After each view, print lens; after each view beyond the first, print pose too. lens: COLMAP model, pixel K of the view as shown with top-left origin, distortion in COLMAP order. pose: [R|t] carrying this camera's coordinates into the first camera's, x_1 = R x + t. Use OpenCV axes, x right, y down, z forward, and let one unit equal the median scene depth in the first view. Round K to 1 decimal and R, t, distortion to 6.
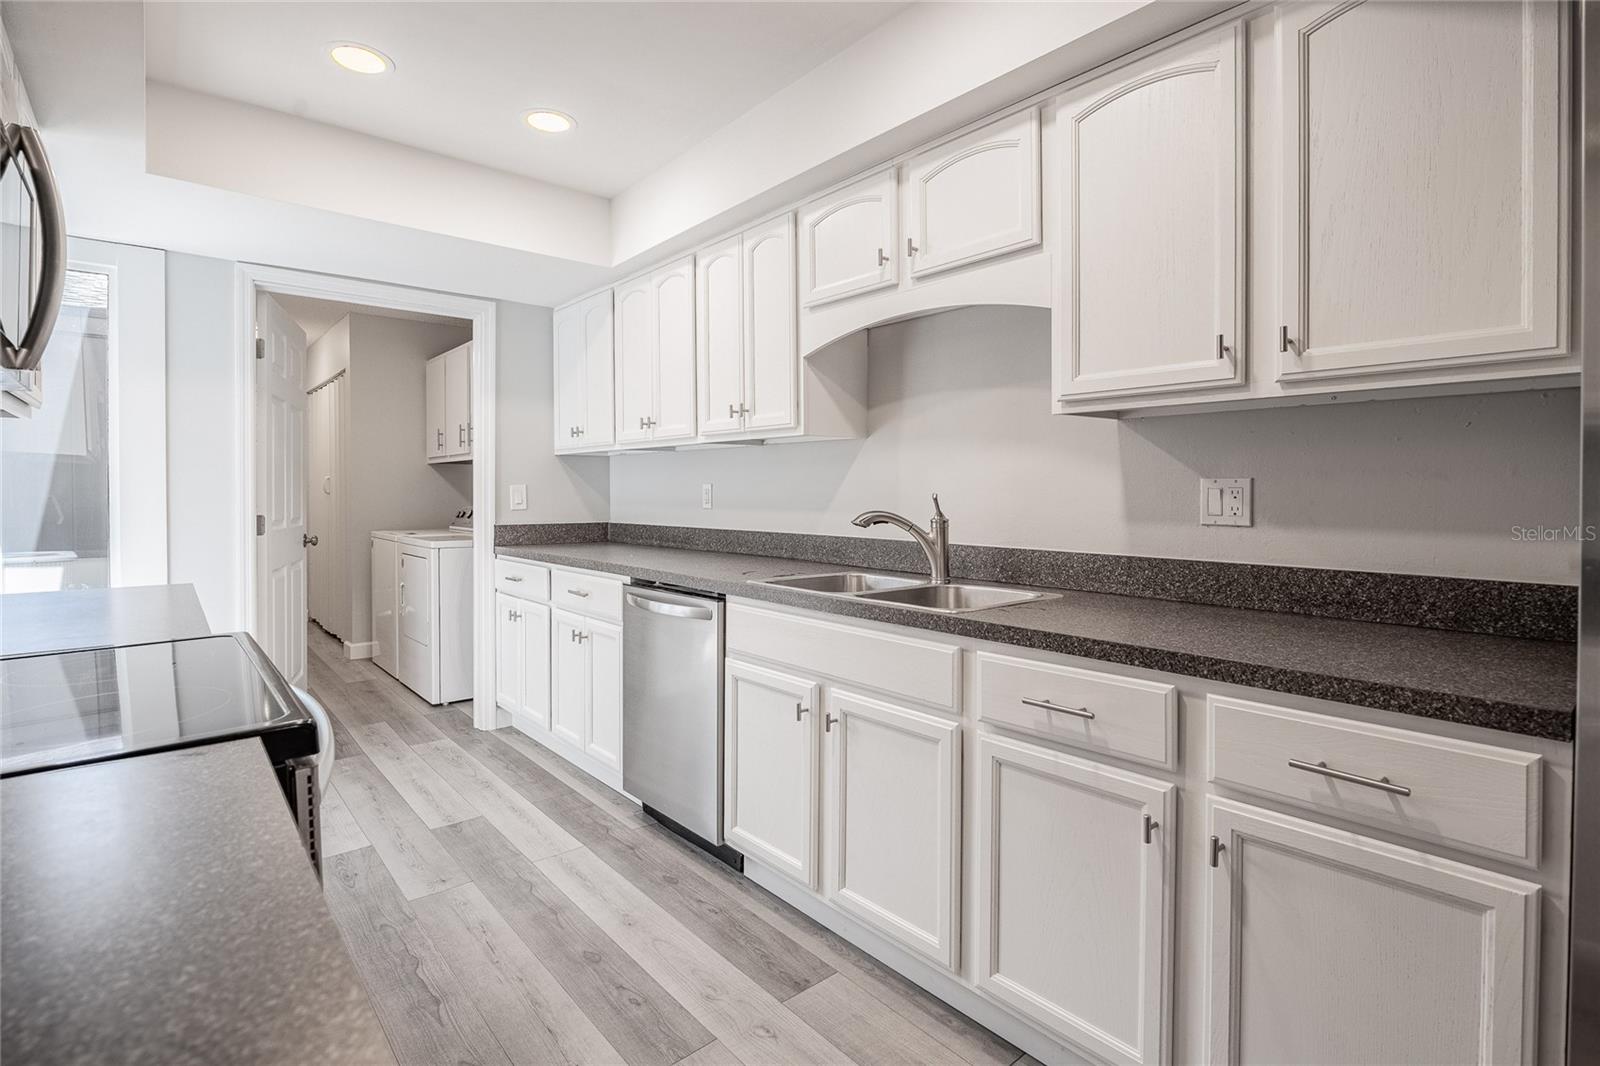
lens RADIAL K [[770.9, 0, 797.5], [0, 770.9, 499.8], [0, 0, 1]] dist [-0.000990, -0.000233]
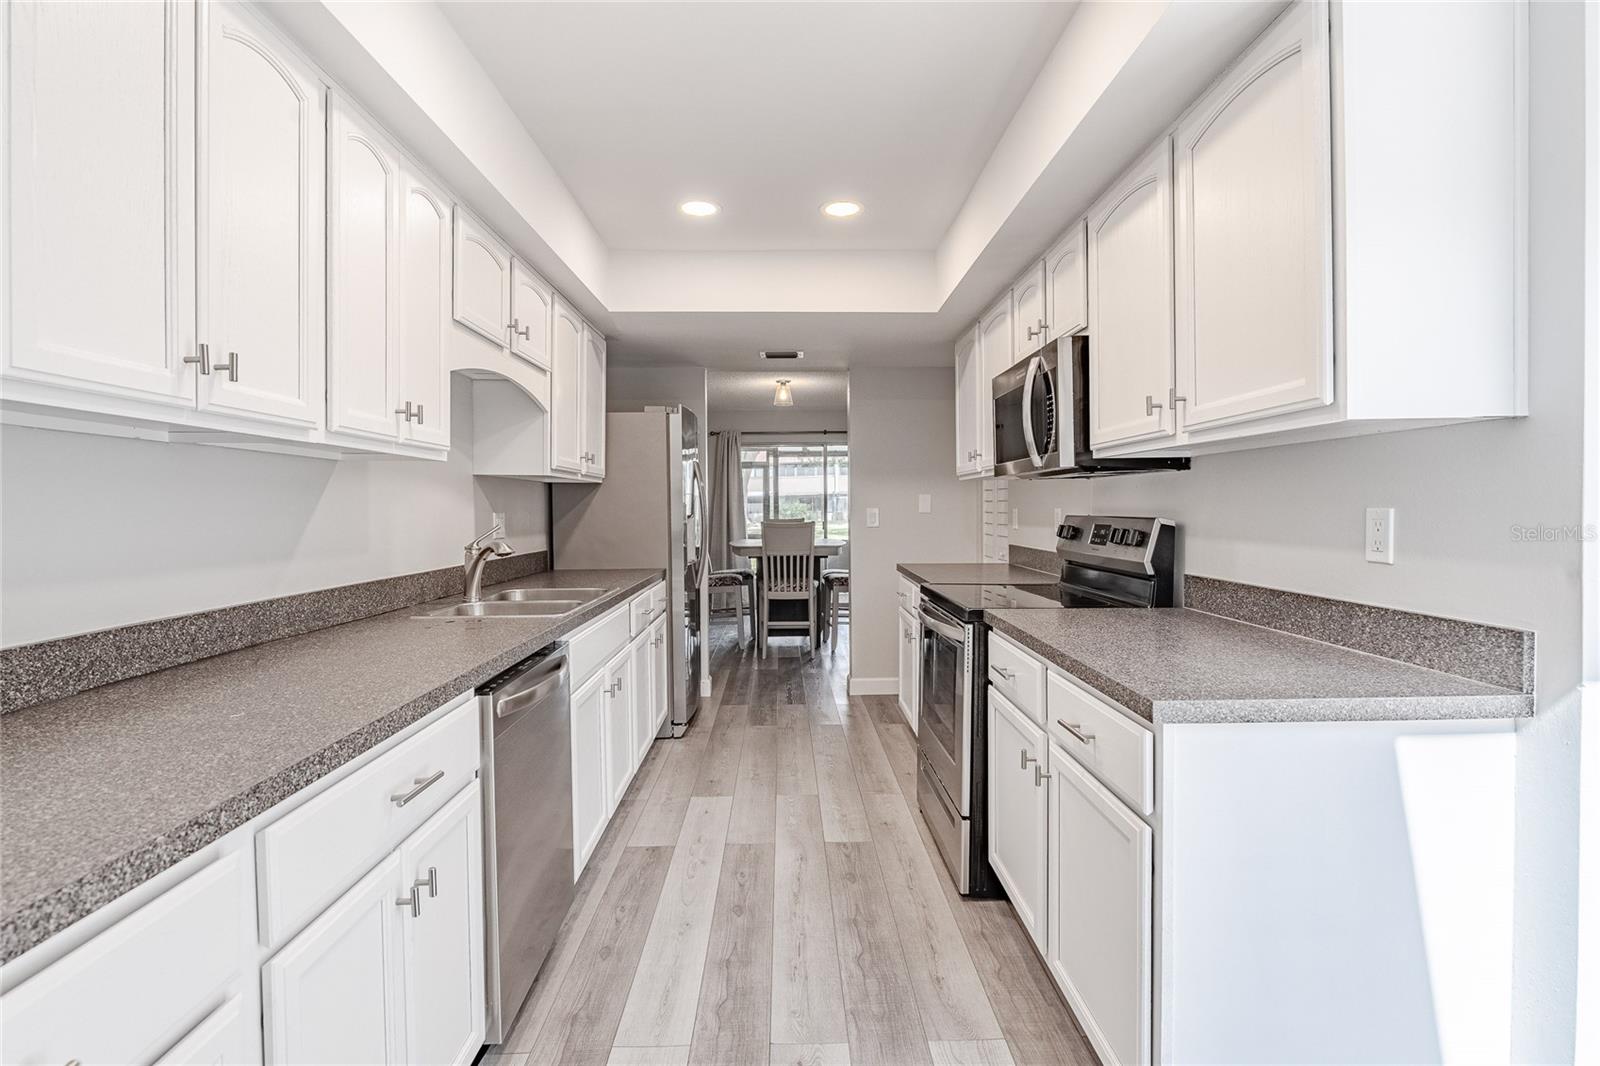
lens RADIAL K [[765.1, 0, 800.0], [0, 765.1, 533.0], [0, 0, 1]] dist [-0.017558, 0.000077]
pose [[-0.777709, -0.016947, 0.628395, -0.872088], [0.012624, 0.999014, 0.042566, -0.036550], [-0.628497, 0.041036, -0.776729, 1.486124]]
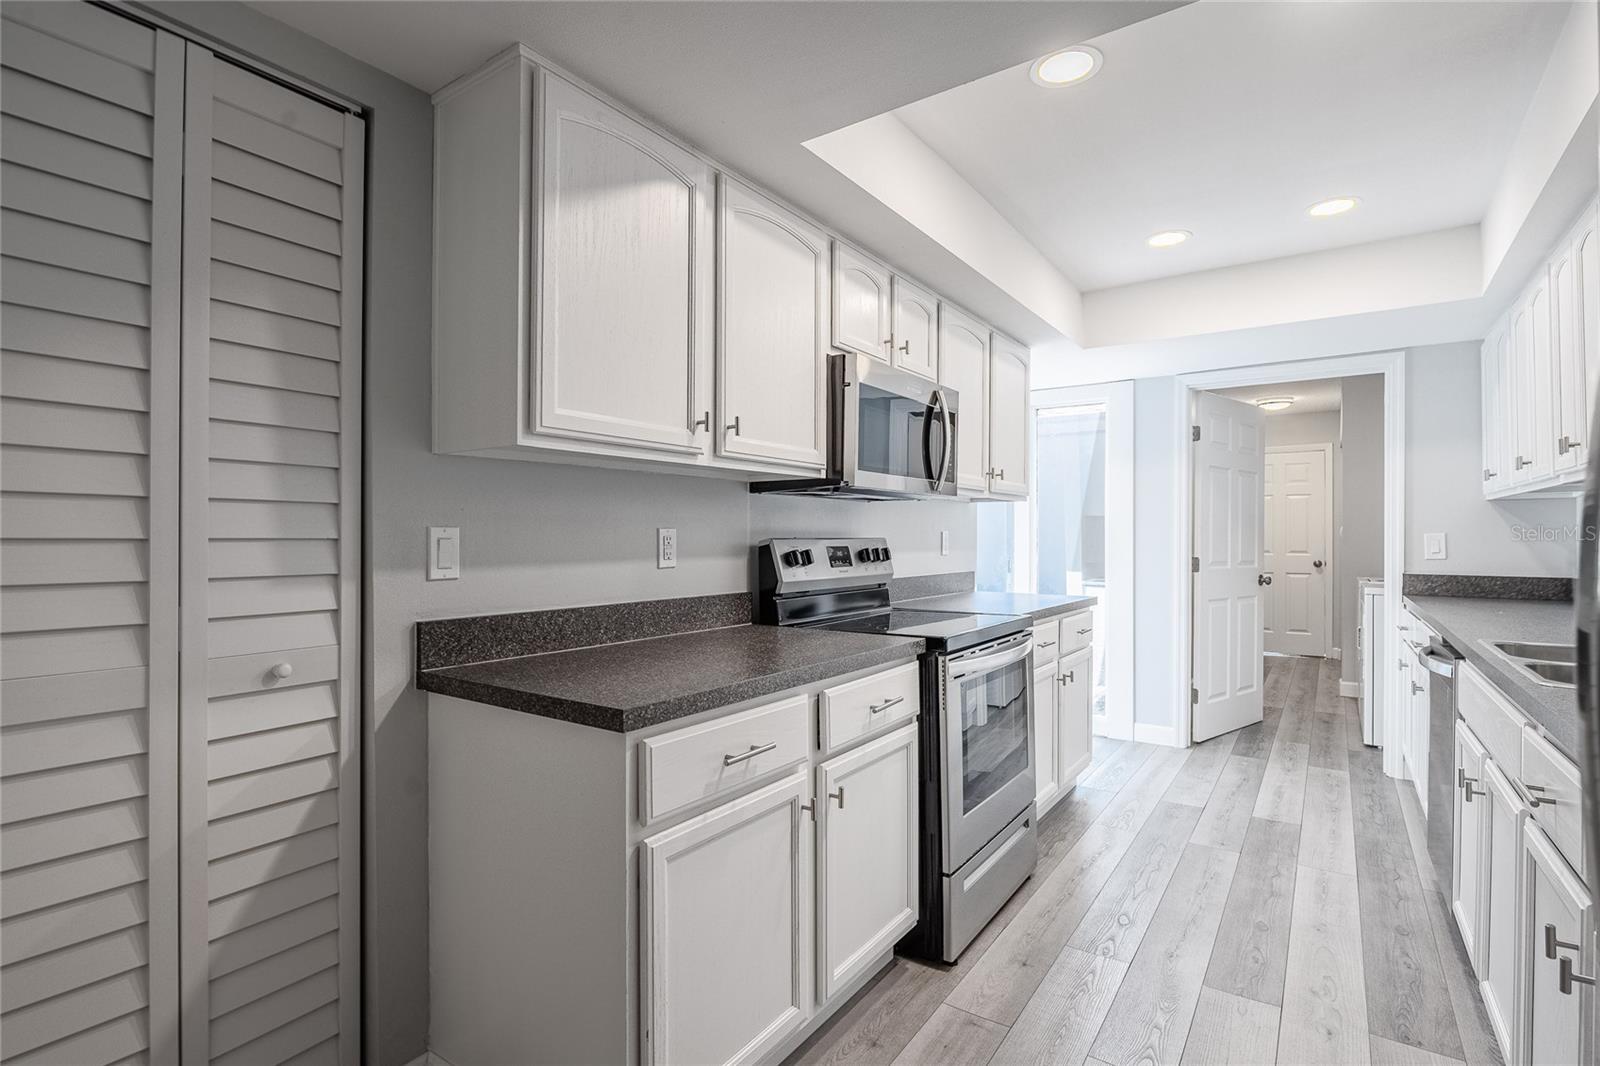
lens RADIAL K [[765.1, 0, 800.0], [0, 765.1, 533.0], [0, 0, 1]] dist [-0.017558, 0.000077]
pose [[0.257331, -0.004684, -0.966312, 0.562950], [-0.011940, 0.999896, -0.008027, -0.004567], [0.966250, 0.013603, 0.257249, -0.011250]]
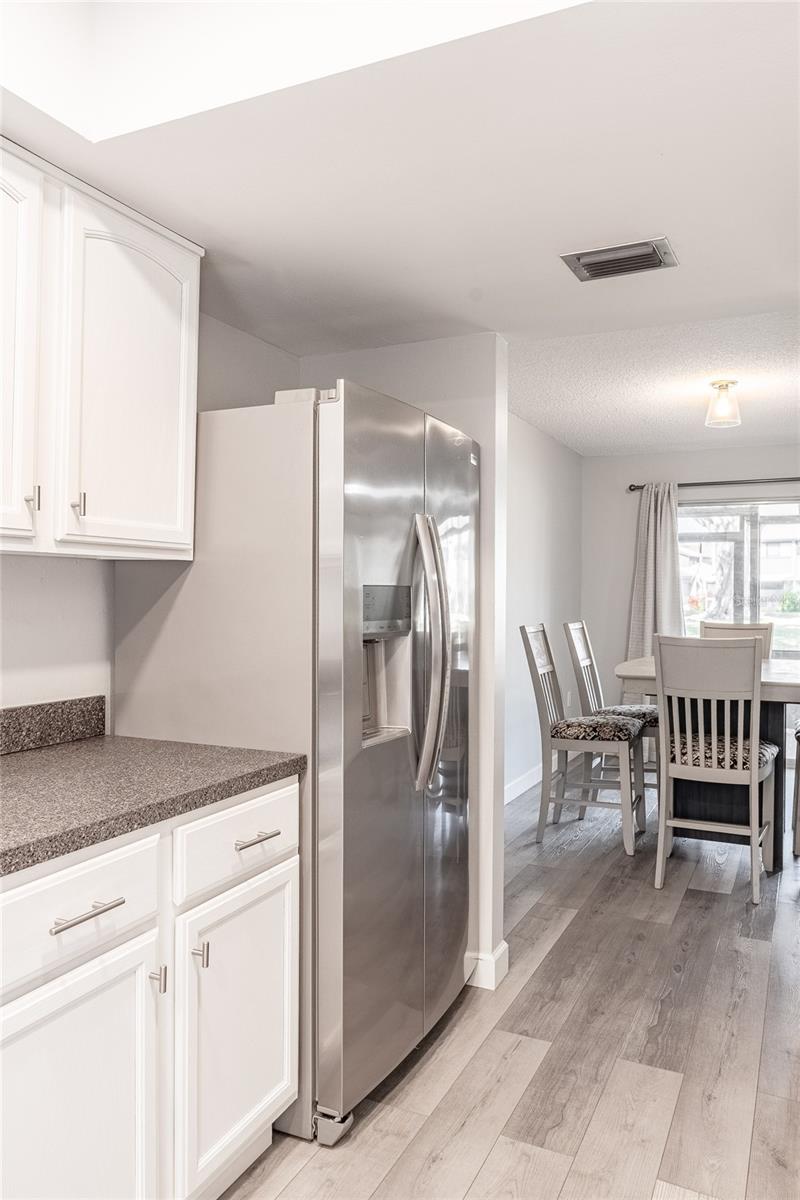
lens RADIAL K [[849.4, 0, 426.8], [0, 849.4, 583.6], [0, 0, 1]] dist [-0.001758, -0.000889]
pose [[-0.423733, 0.003360, 0.905781, -0.380002], [0.001229, 0.999994, -0.003134, -0.051578], [-0.905786, -0.000215, -0.423735, 0.607345]]
